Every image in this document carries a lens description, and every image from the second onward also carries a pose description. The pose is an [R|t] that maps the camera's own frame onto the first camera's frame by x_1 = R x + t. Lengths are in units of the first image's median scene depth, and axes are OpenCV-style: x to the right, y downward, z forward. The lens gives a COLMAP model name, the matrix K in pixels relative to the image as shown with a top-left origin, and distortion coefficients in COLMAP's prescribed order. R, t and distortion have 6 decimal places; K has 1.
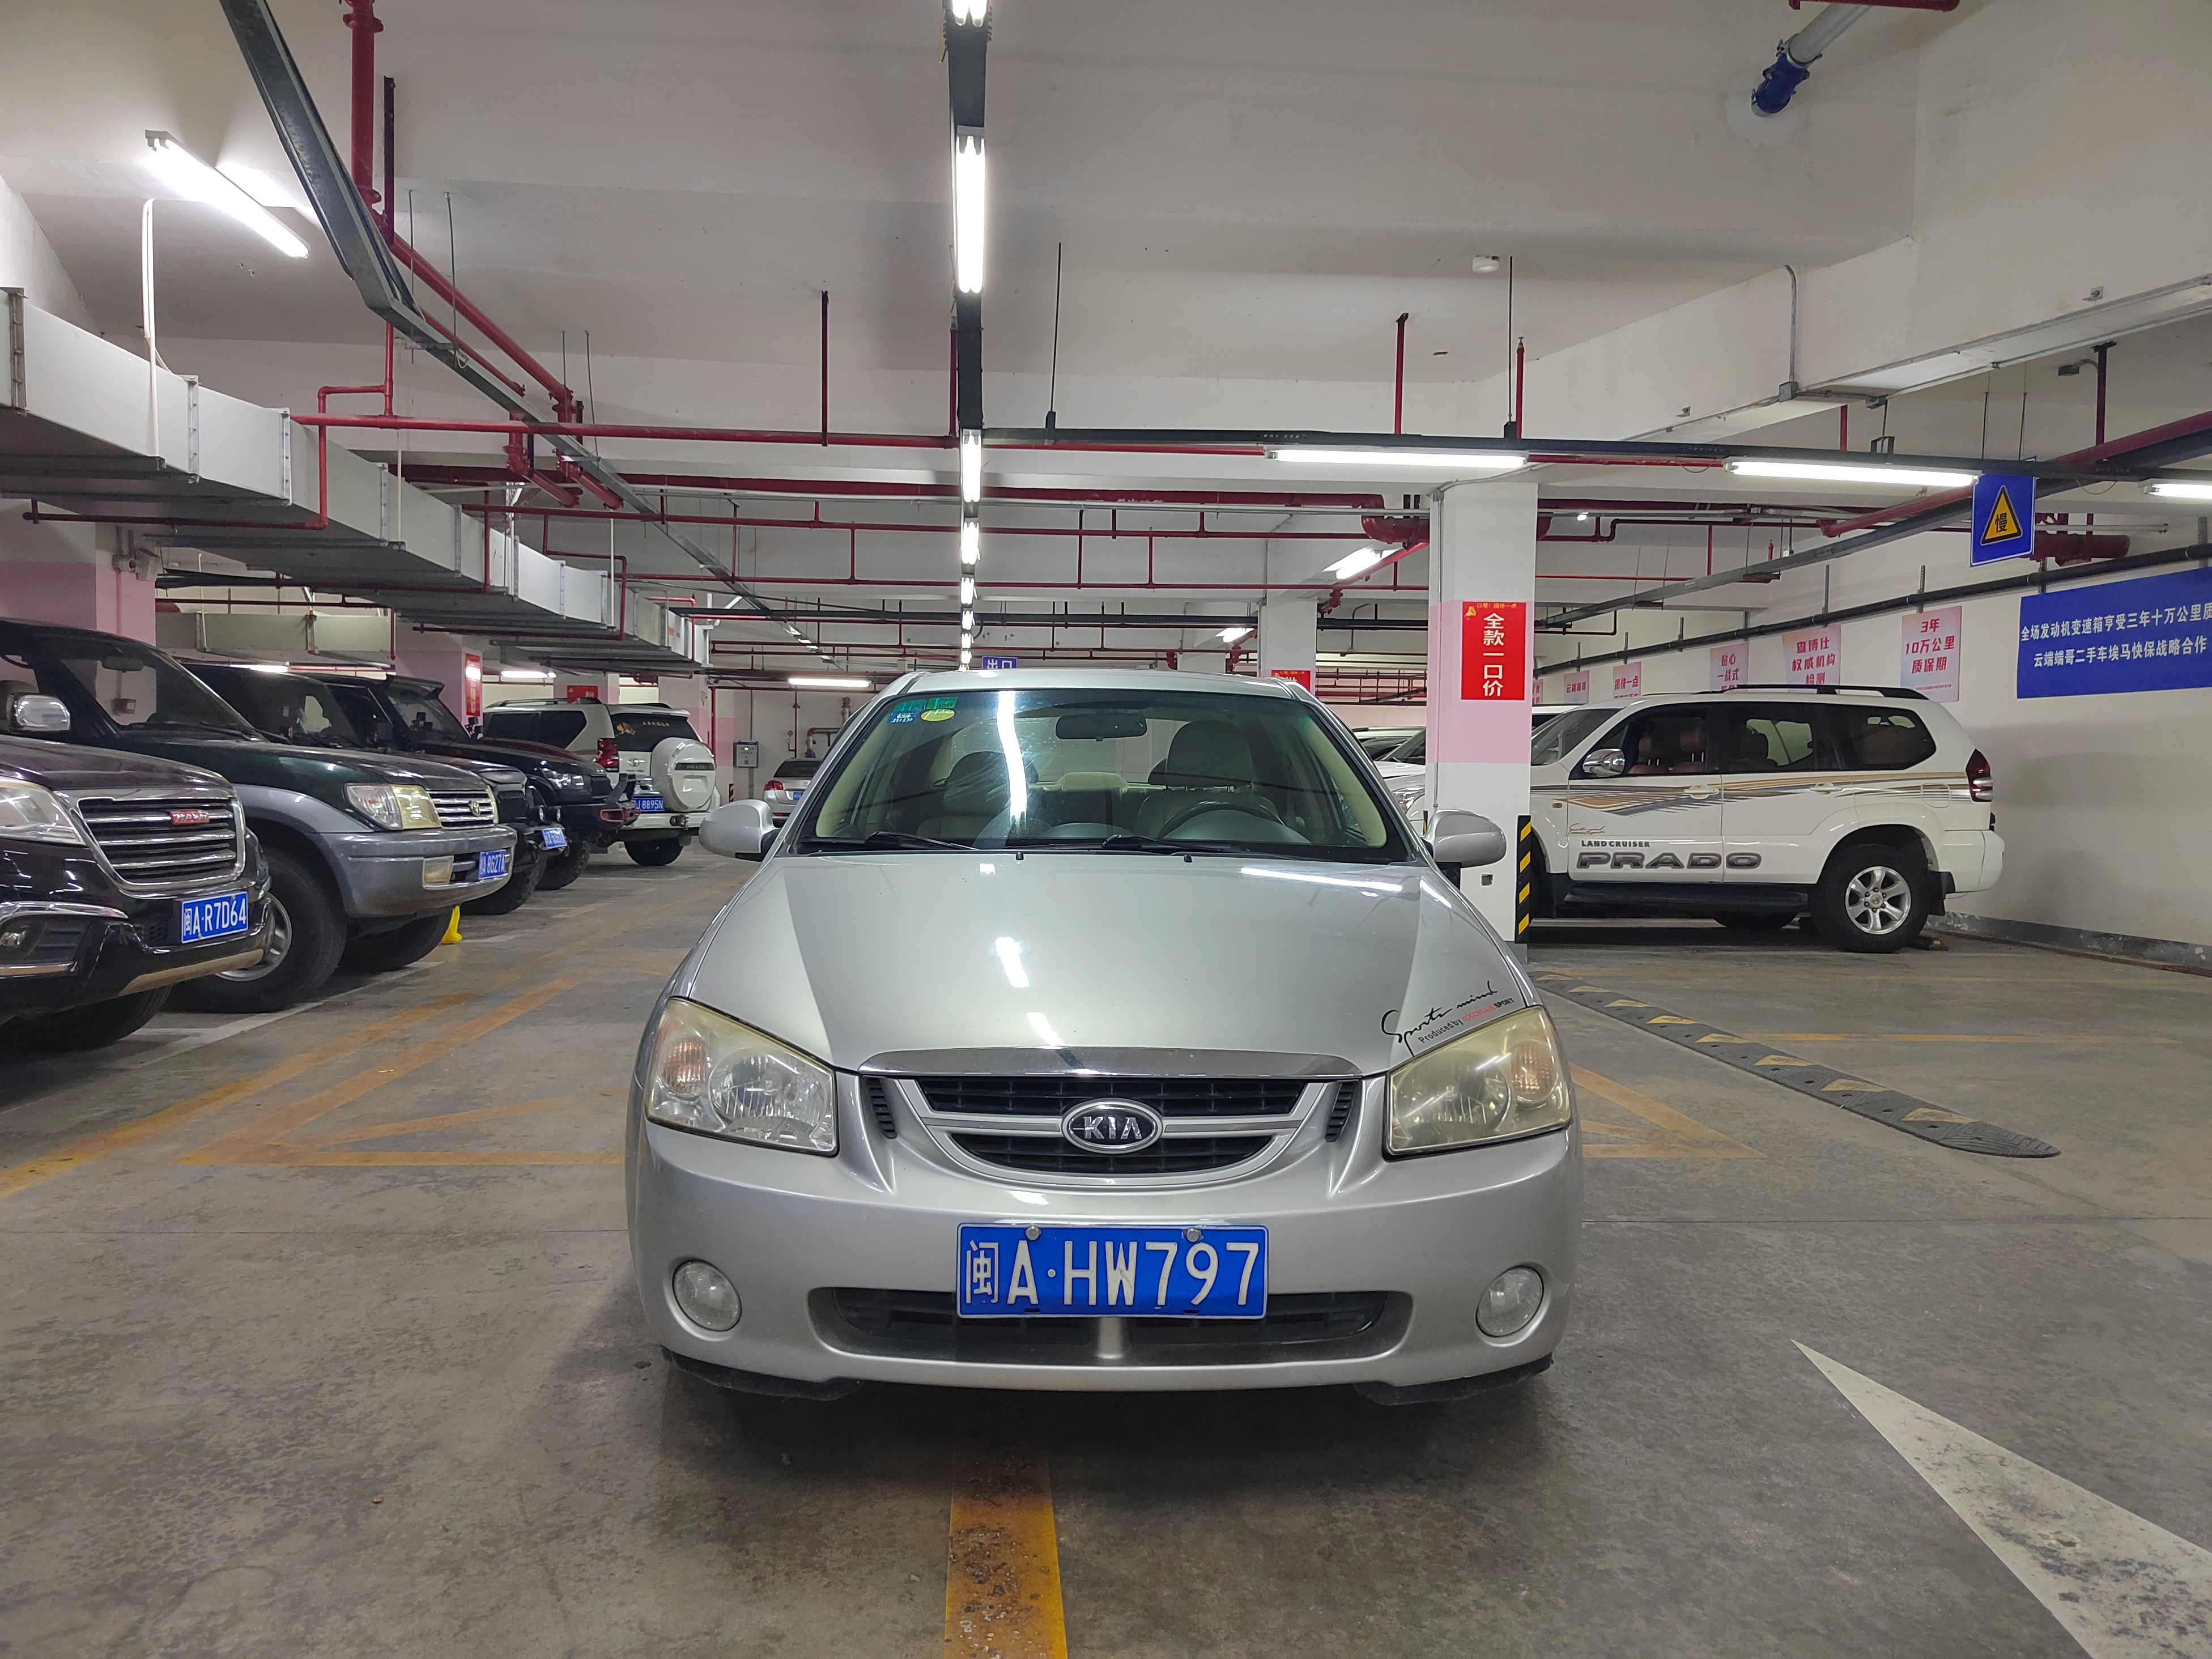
lens RADIAL K [[1492.0, 0, 1096.3], [0, 1492.0, 833.9], [0, 0, 1]] dist [0.047665, -0.040993]
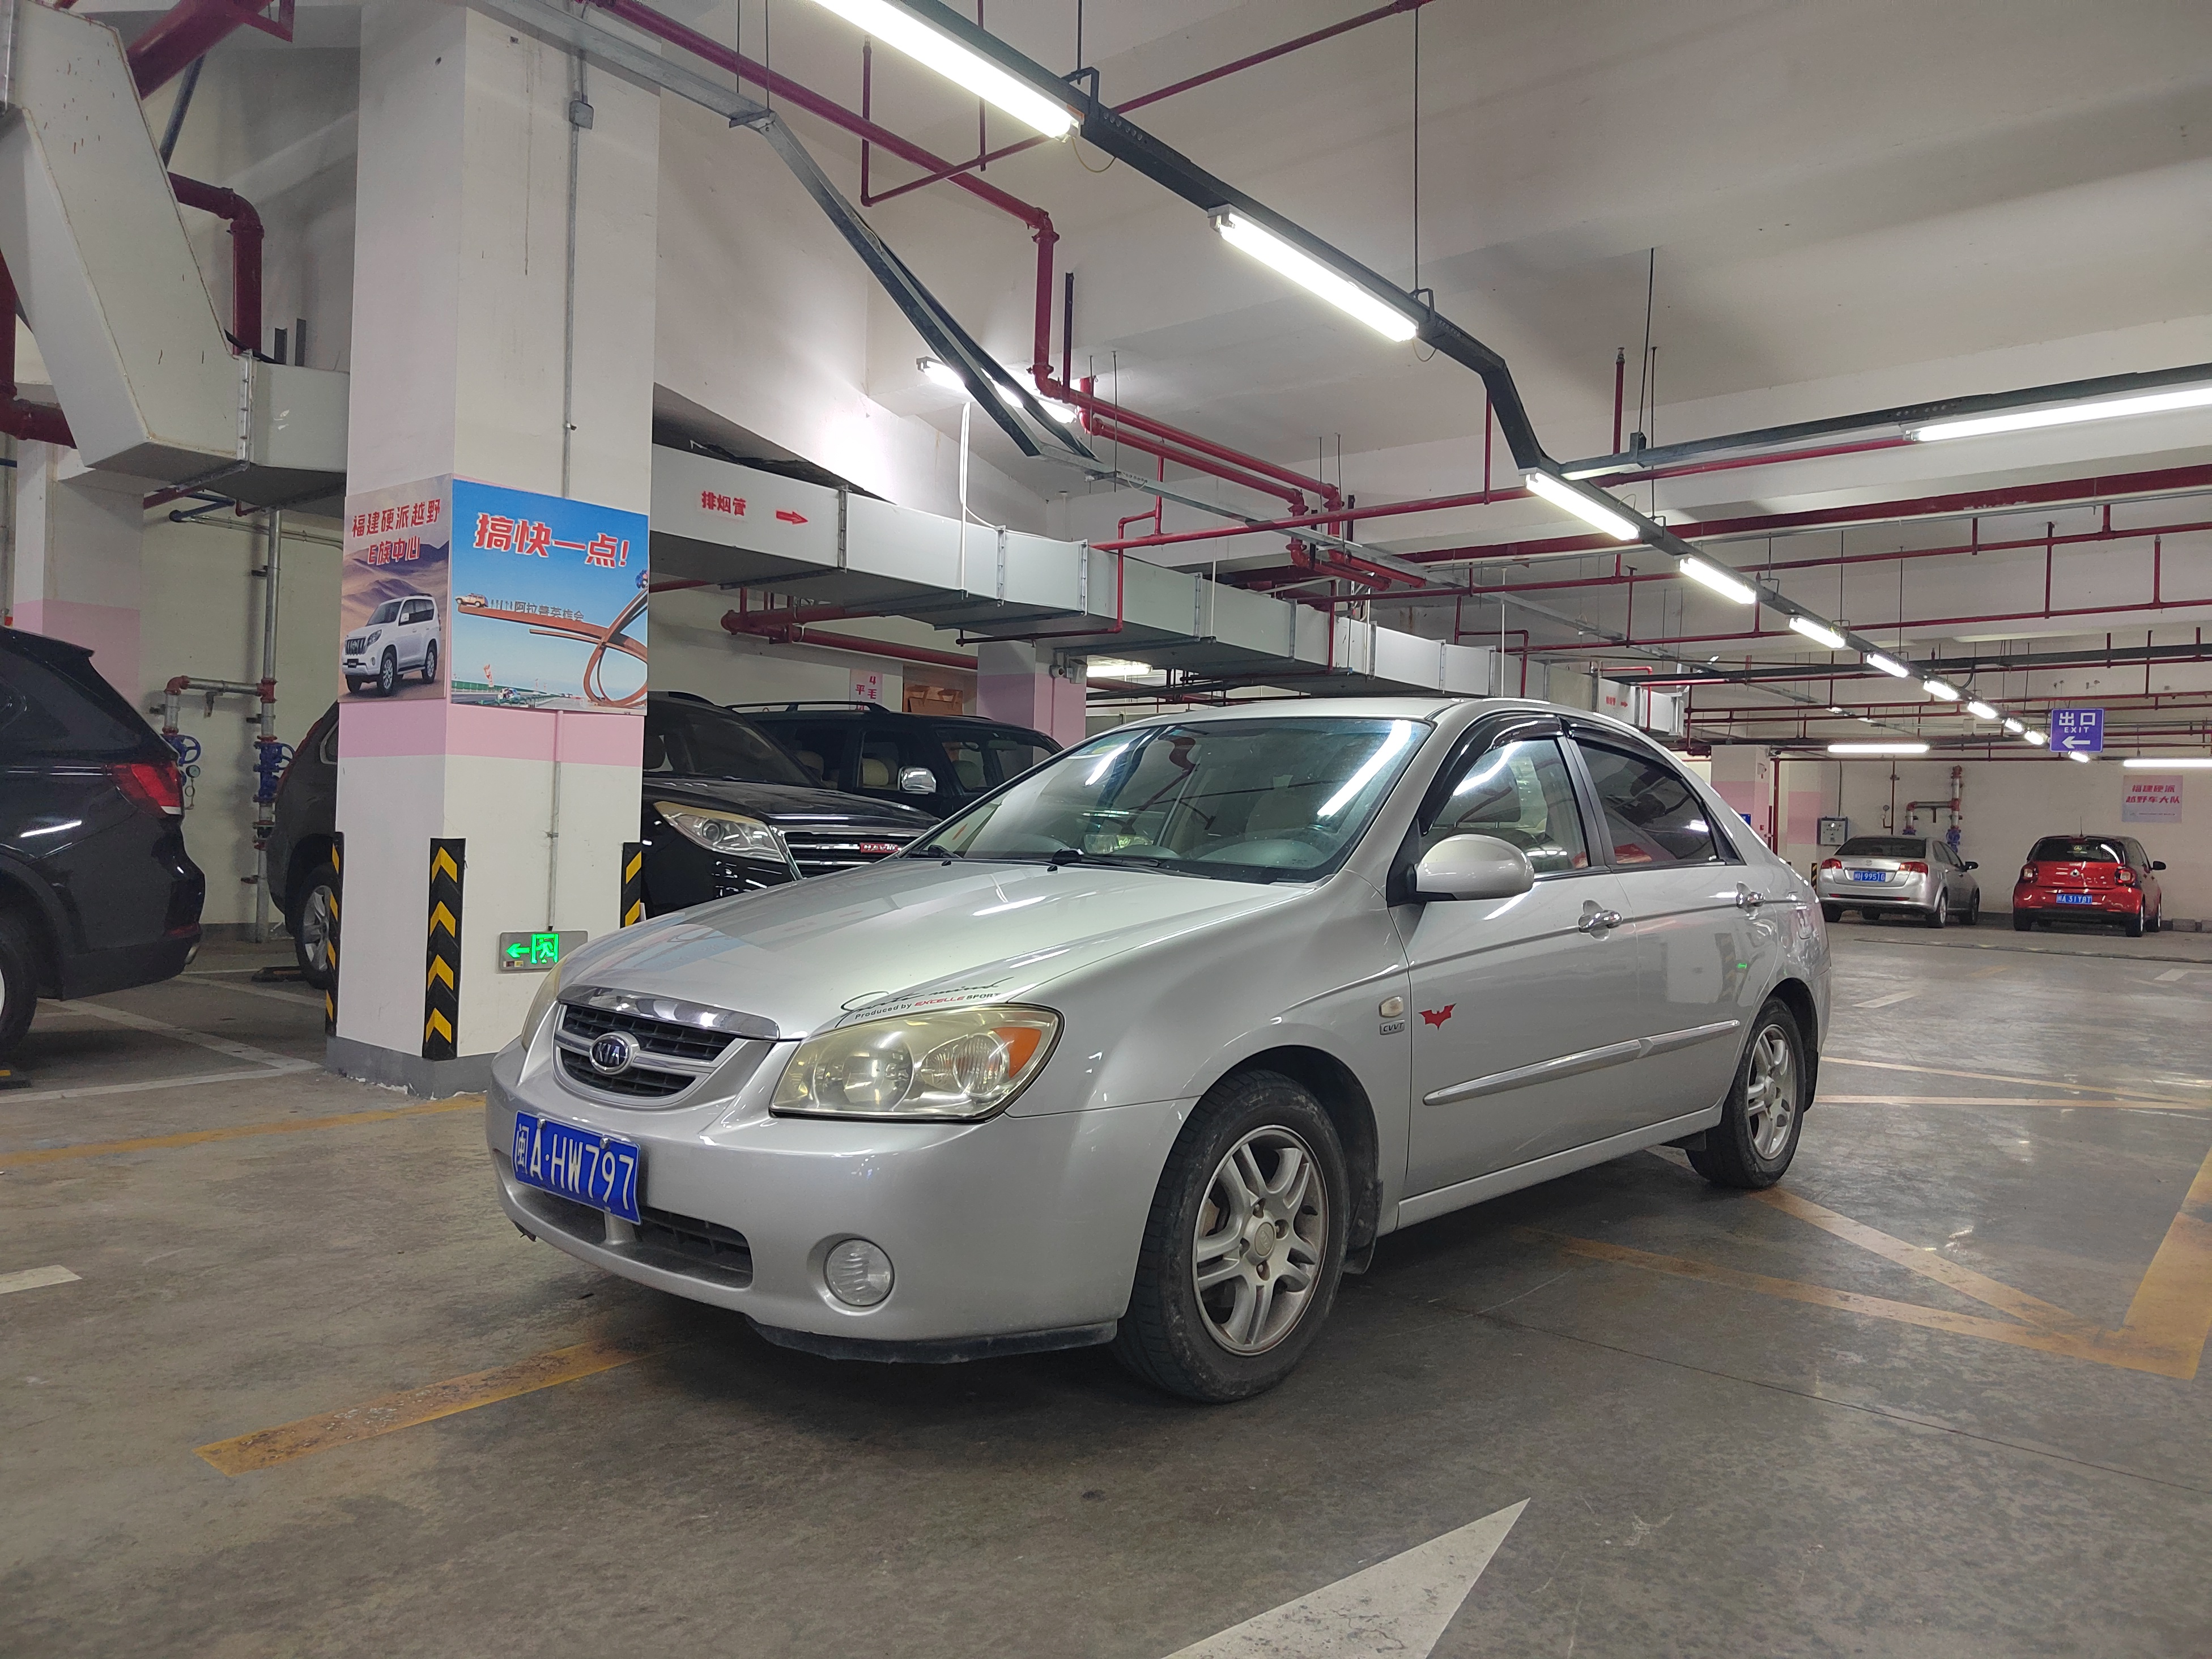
lens RADIAL K [[1492.0, 0, 1096.3], [0, 1492.0, 833.9], [0, 0, 1]] dist [0.047665, -0.040993]
pose [[0.724315, 0.005710, -0.689445, 0.383471], [-0.043868, 0.998321, -0.037818, 0.014663], [0.688072, 0.057636, 0.723350, 0.121721]]
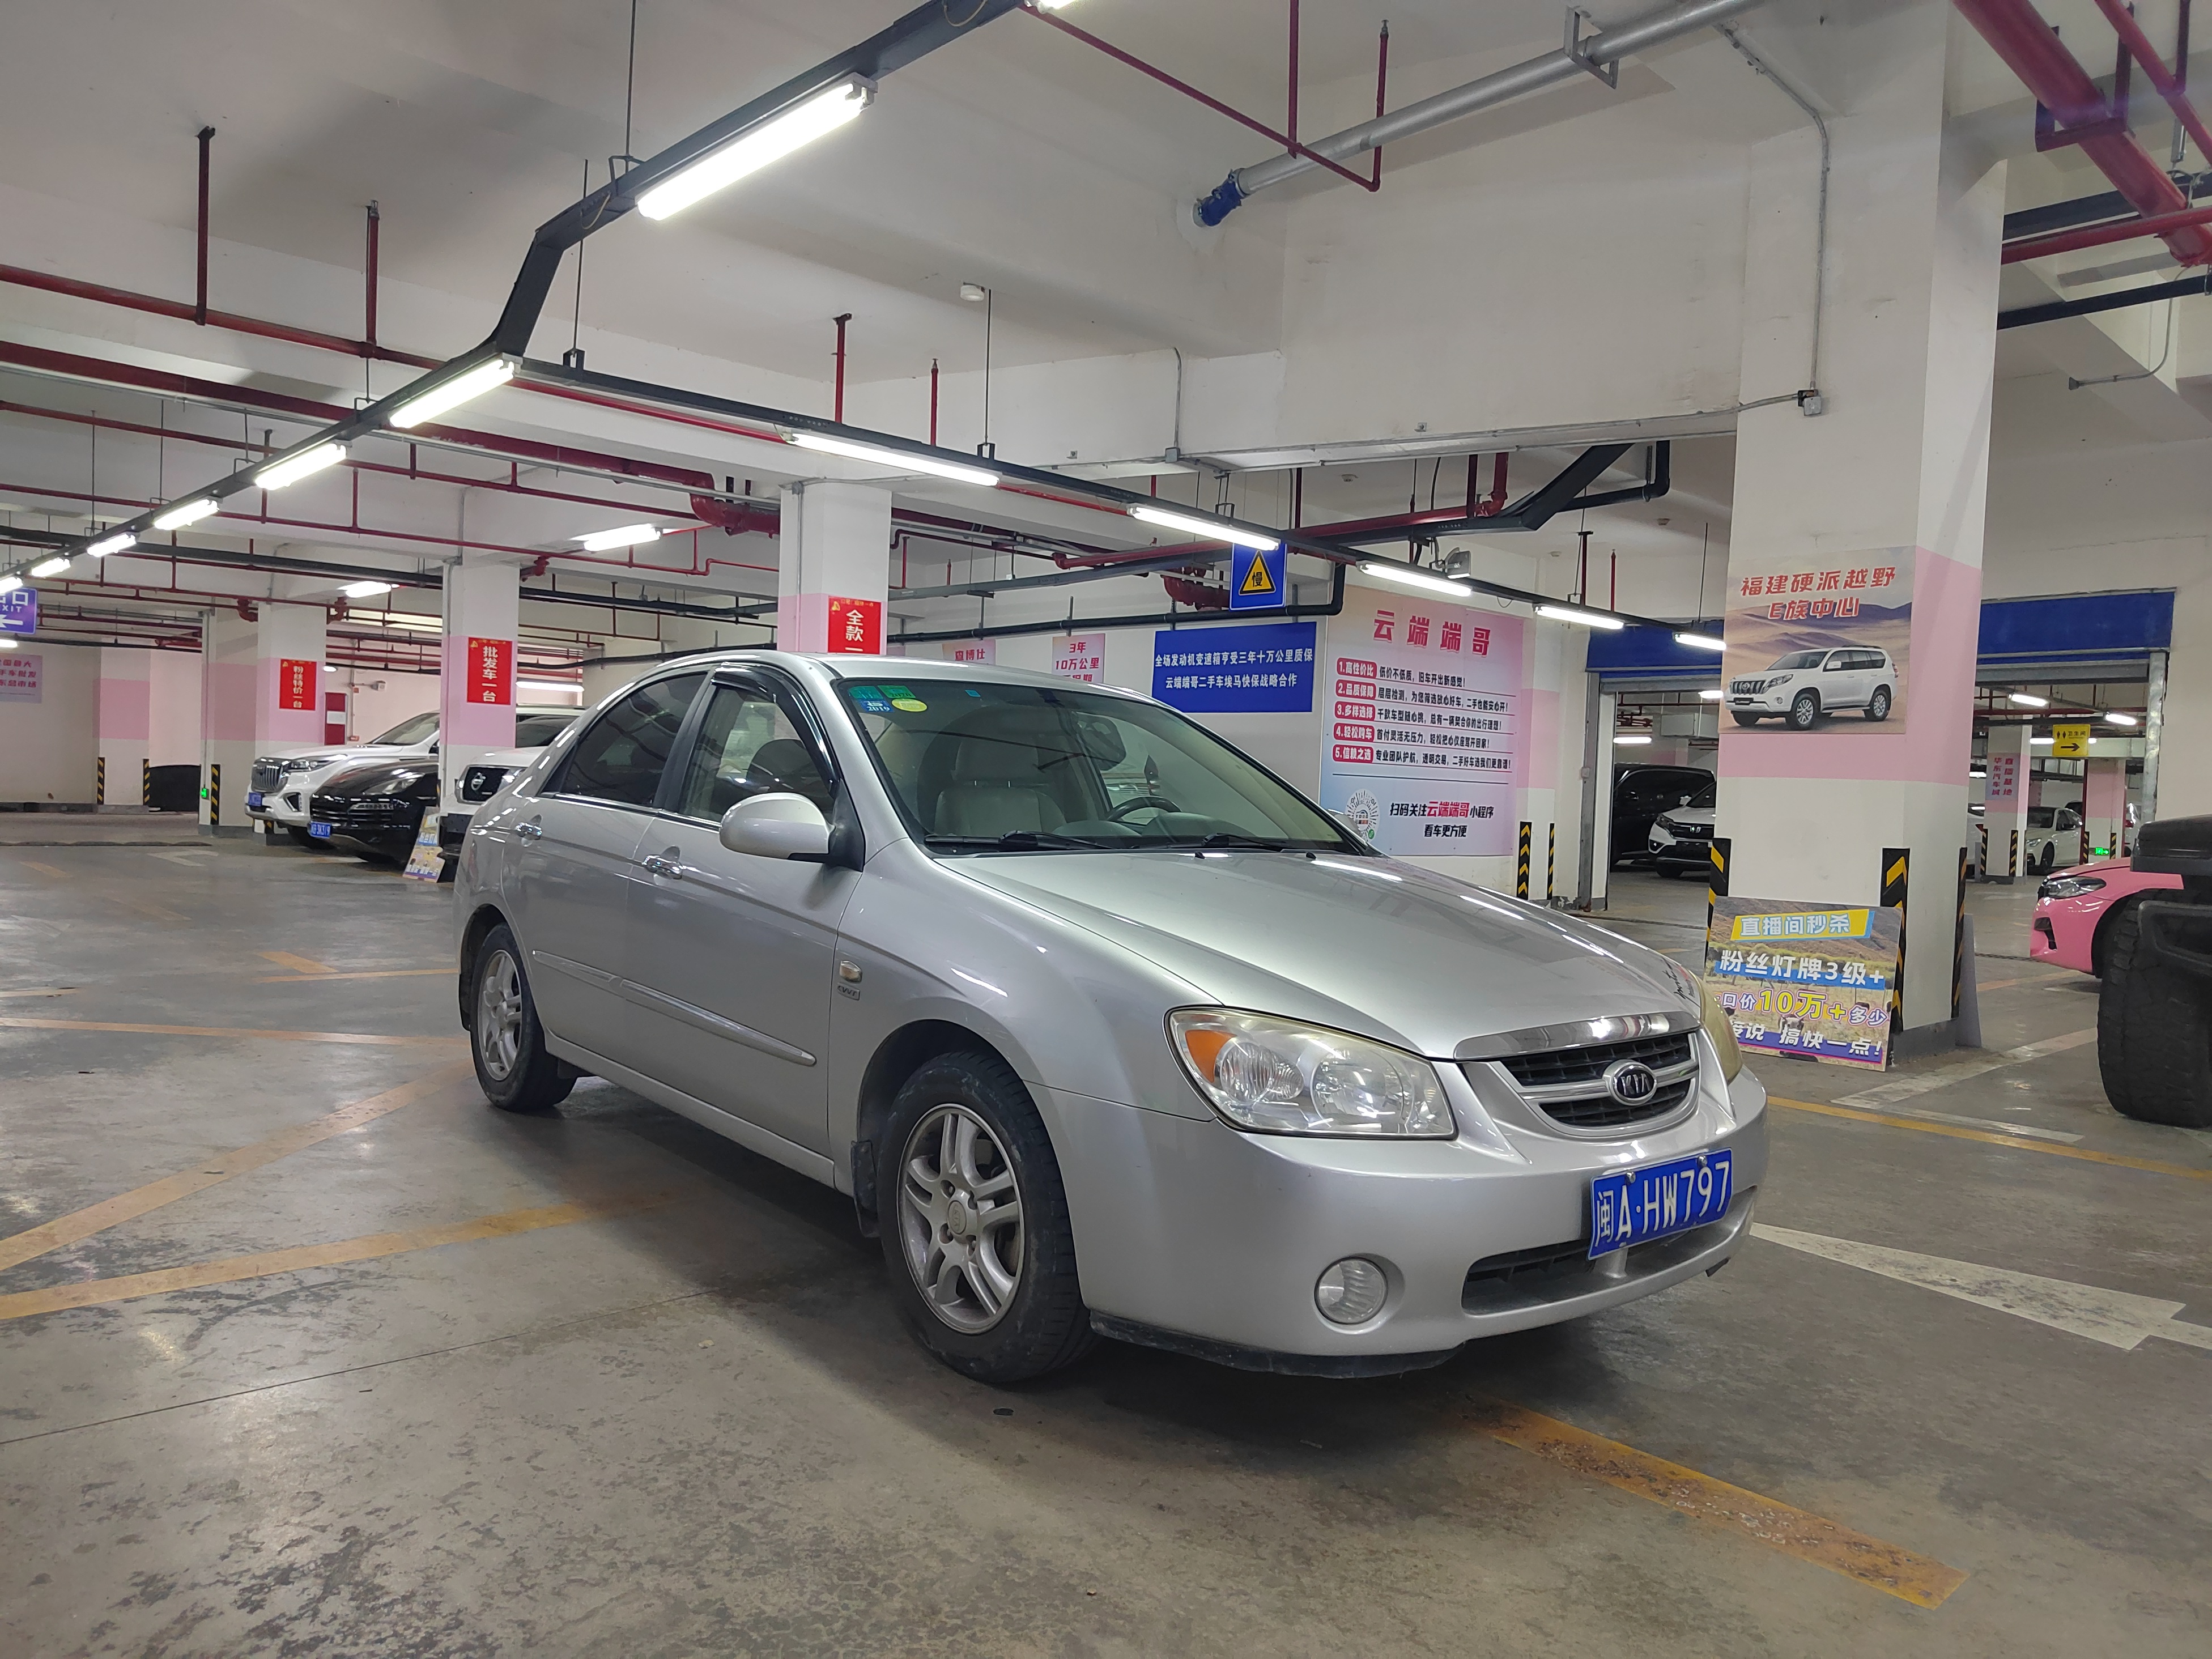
lens RADIAL K [[1492.0, 0, 1096.3], [0, 1492.0, 833.9], [0, 0, 1]] dist [0.047665, -0.040993]
pose [[0.785106, -0.003521, 0.619351, -0.355876], [-0.004536, 0.999924, 0.011435, -0.005277], [-0.619345, -0.011787, 0.785031, 0.106923]]
